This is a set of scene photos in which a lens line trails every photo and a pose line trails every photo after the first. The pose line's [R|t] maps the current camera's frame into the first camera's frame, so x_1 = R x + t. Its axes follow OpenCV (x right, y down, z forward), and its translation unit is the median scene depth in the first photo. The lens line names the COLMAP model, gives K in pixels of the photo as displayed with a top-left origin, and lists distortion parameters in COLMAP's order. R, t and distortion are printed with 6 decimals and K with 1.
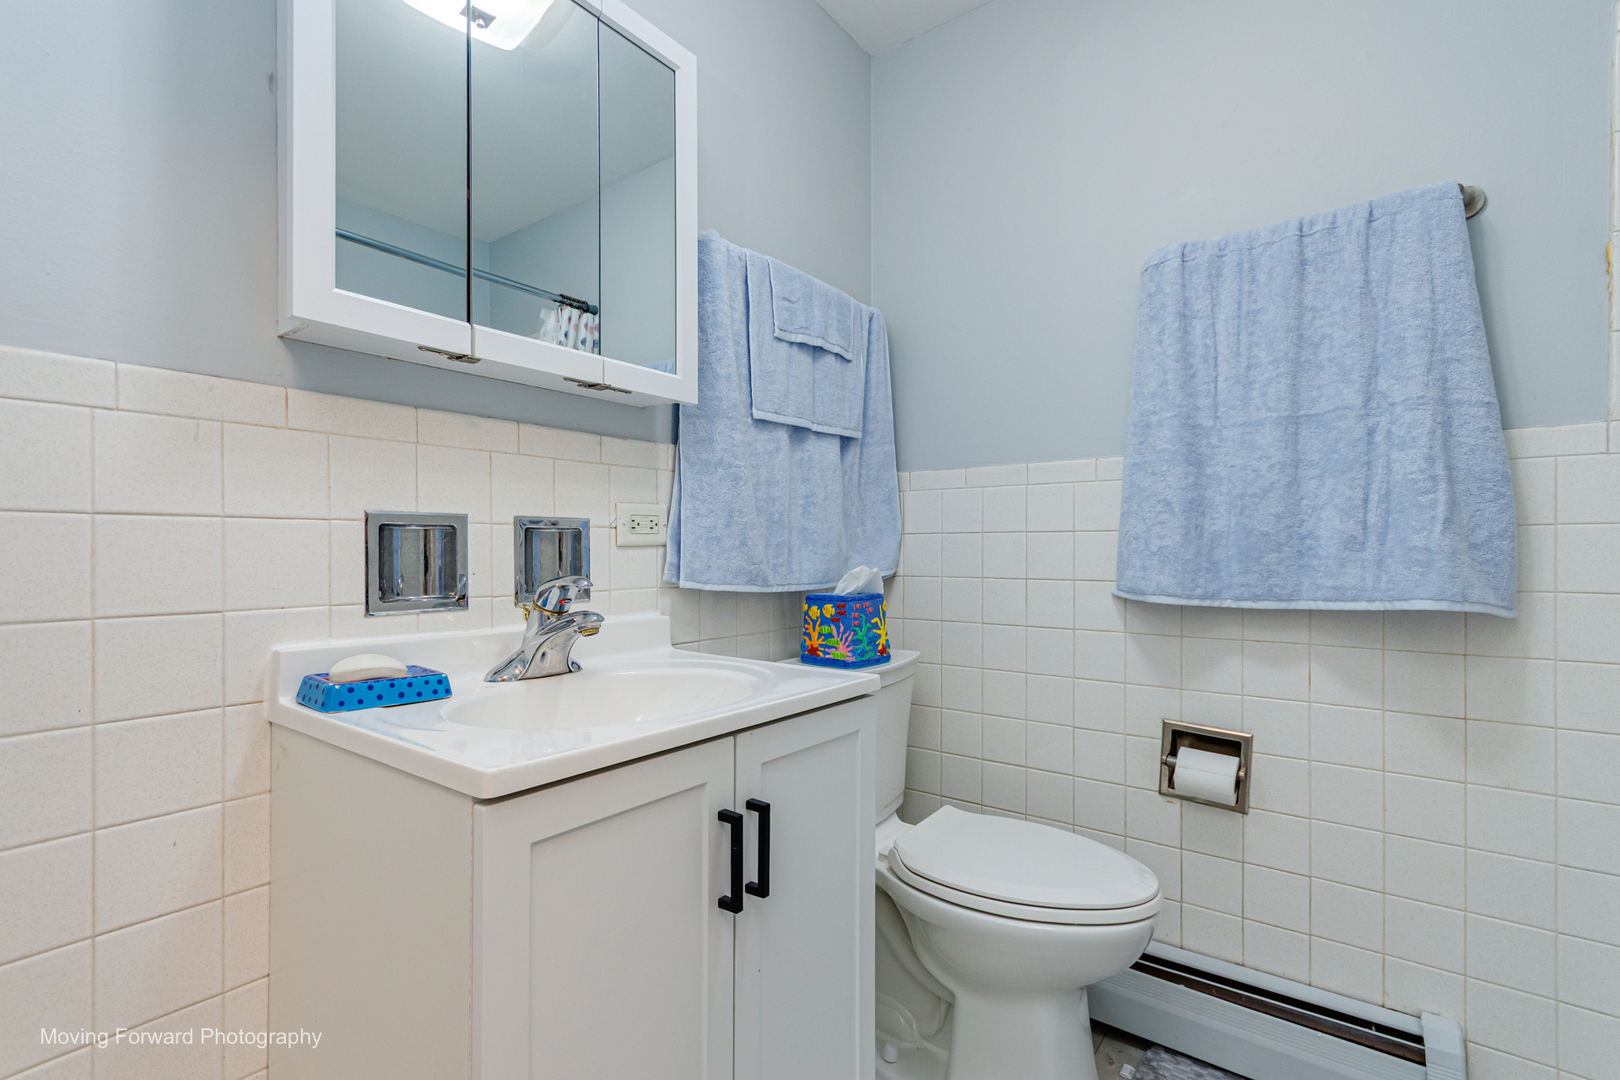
lens RADIAL K [[748.6, 0, 810.2], [0, 748.6, 544.2], [0, 0, 1]] dist [0.004513, -0.000869]
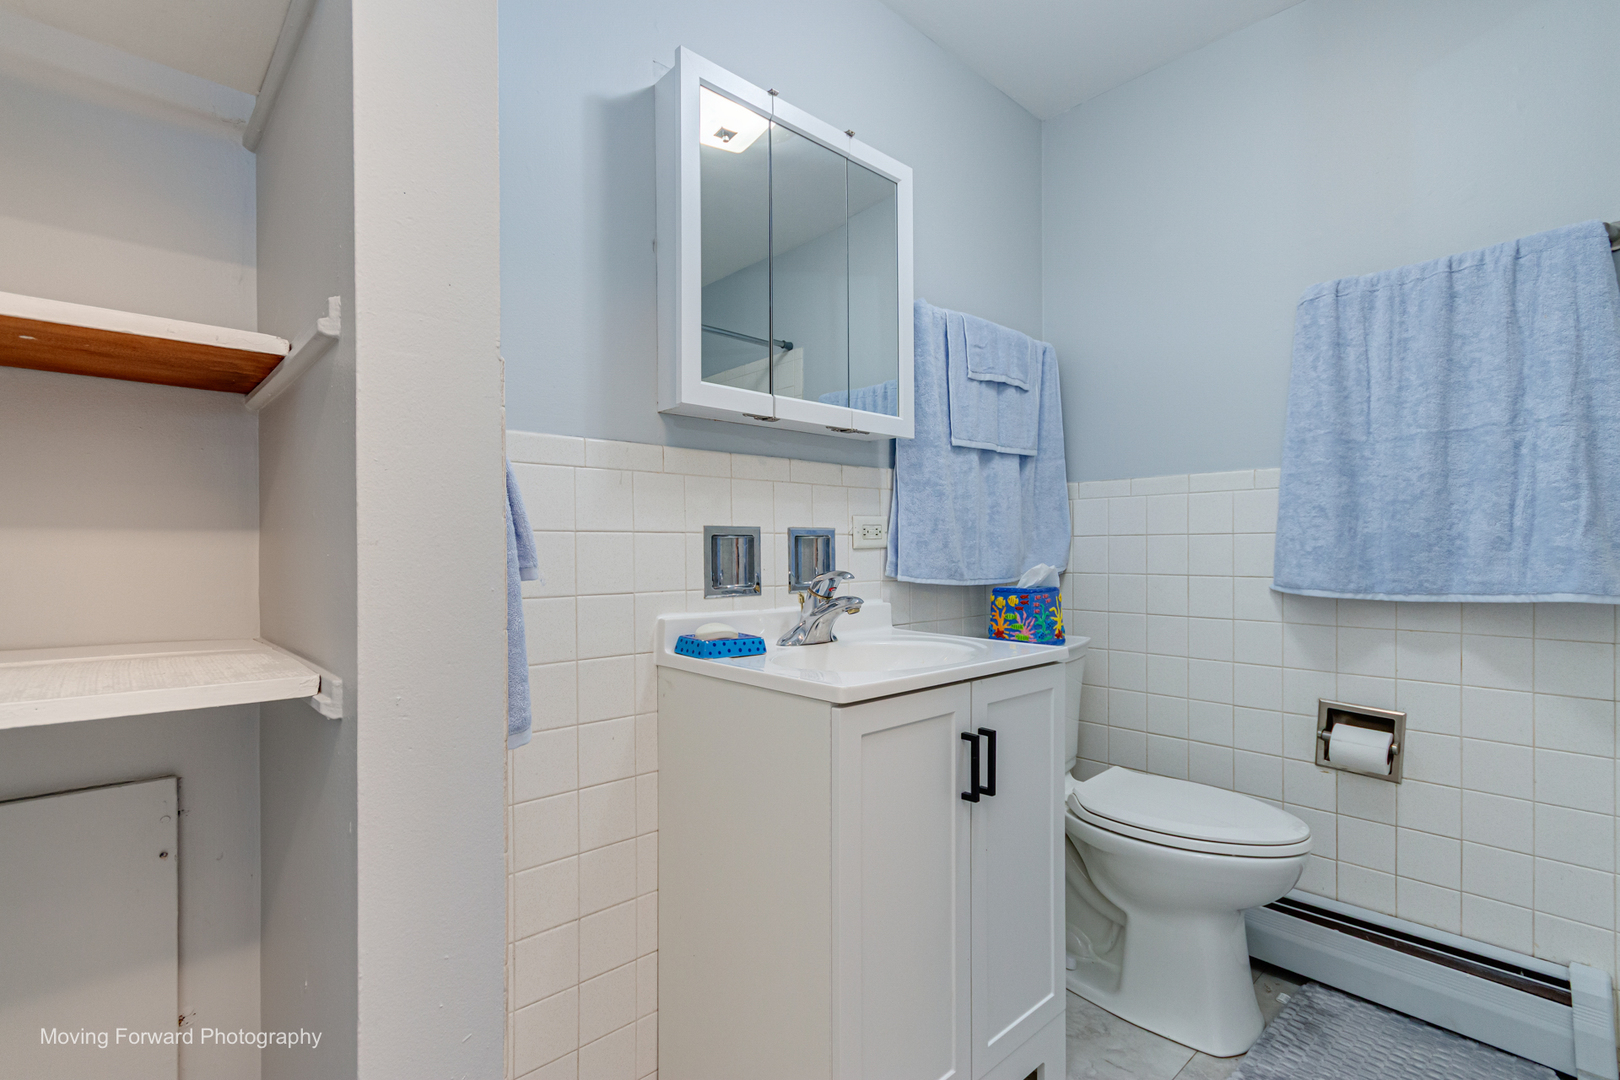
lens RADIAL K [[748.6, 0, 808.2], [0, 748.6, 548.6], [0, 0, 1]] dist [0.004513, -0.000869]
pose [[0.982825, -0.004105, -0.184495, -0.087650], [0.005427, 0.999963, 0.006661, -0.006469], [0.184460, -0.007548, 0.982811, -0.286130]]
